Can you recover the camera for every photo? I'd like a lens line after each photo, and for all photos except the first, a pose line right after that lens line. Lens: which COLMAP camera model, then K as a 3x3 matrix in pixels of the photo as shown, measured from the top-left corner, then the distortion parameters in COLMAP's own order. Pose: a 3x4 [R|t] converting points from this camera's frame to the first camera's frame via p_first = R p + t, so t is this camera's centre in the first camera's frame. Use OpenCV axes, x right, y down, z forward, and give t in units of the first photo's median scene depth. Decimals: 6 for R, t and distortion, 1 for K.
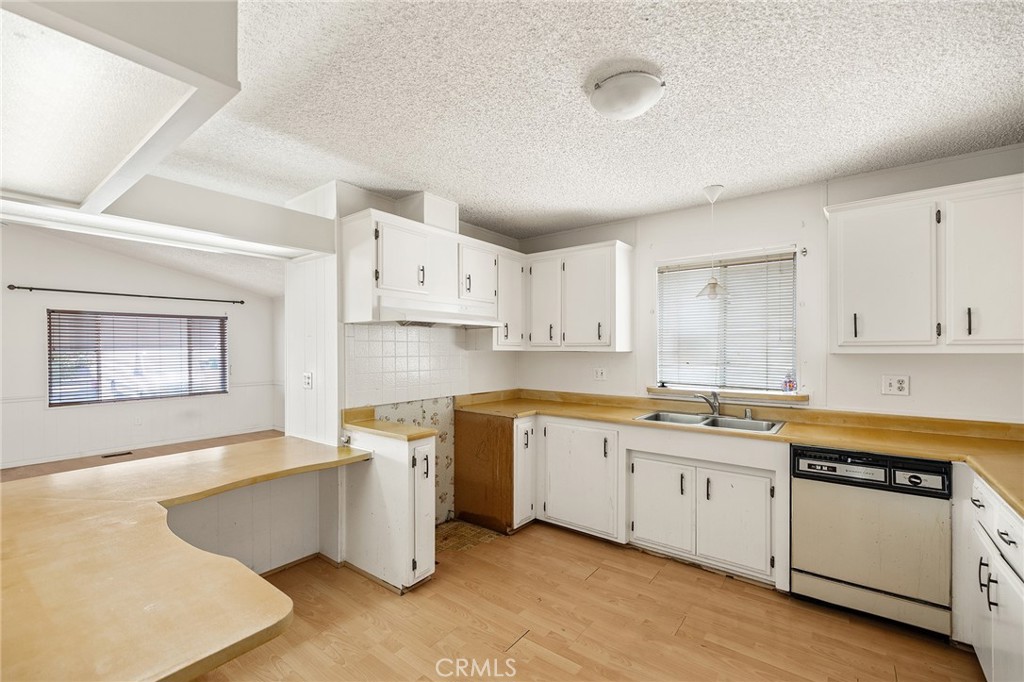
lens RADIAL K [[435.5, 0, 508.9], [0, 435.5, 324.5], [0, 0, 1]] dist [-0.000140, -0.000093]
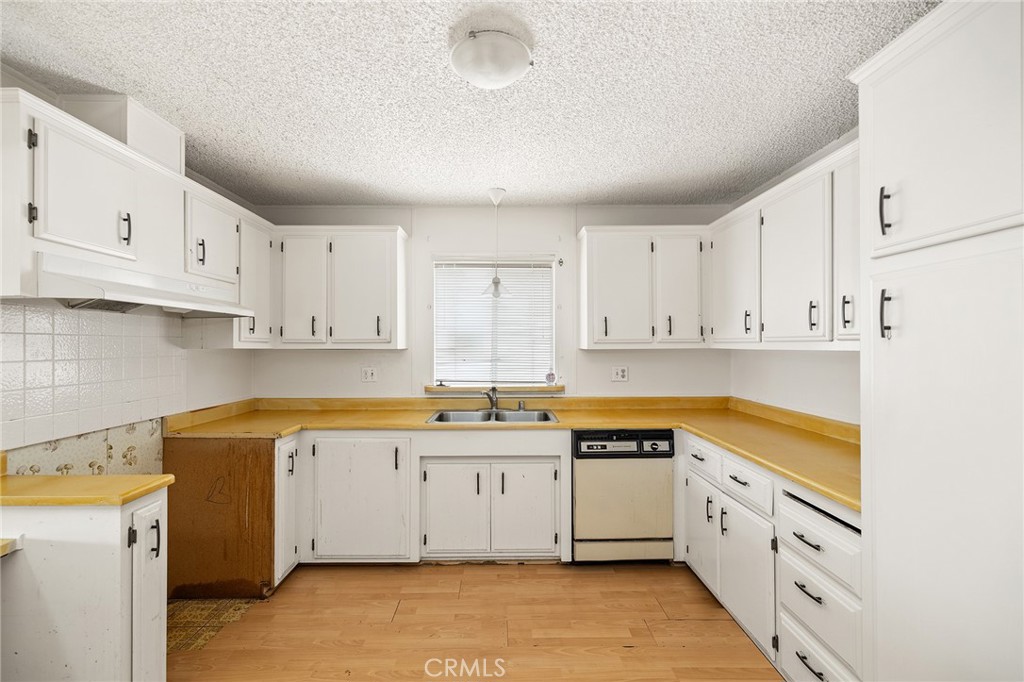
lens RADIAL K [[435.5, 0, 508.9], [0, 435.5, 324.5], [0, 0, 1]] dist [-0.000140, -0.000093]
pose [[0.784999, 0.027718, 0.618877, -0.159987], [-0.032330, 0.999470, -0.003756, 0.009059], [-0.618653, -0.017060, 0.785479, 0.184381]]
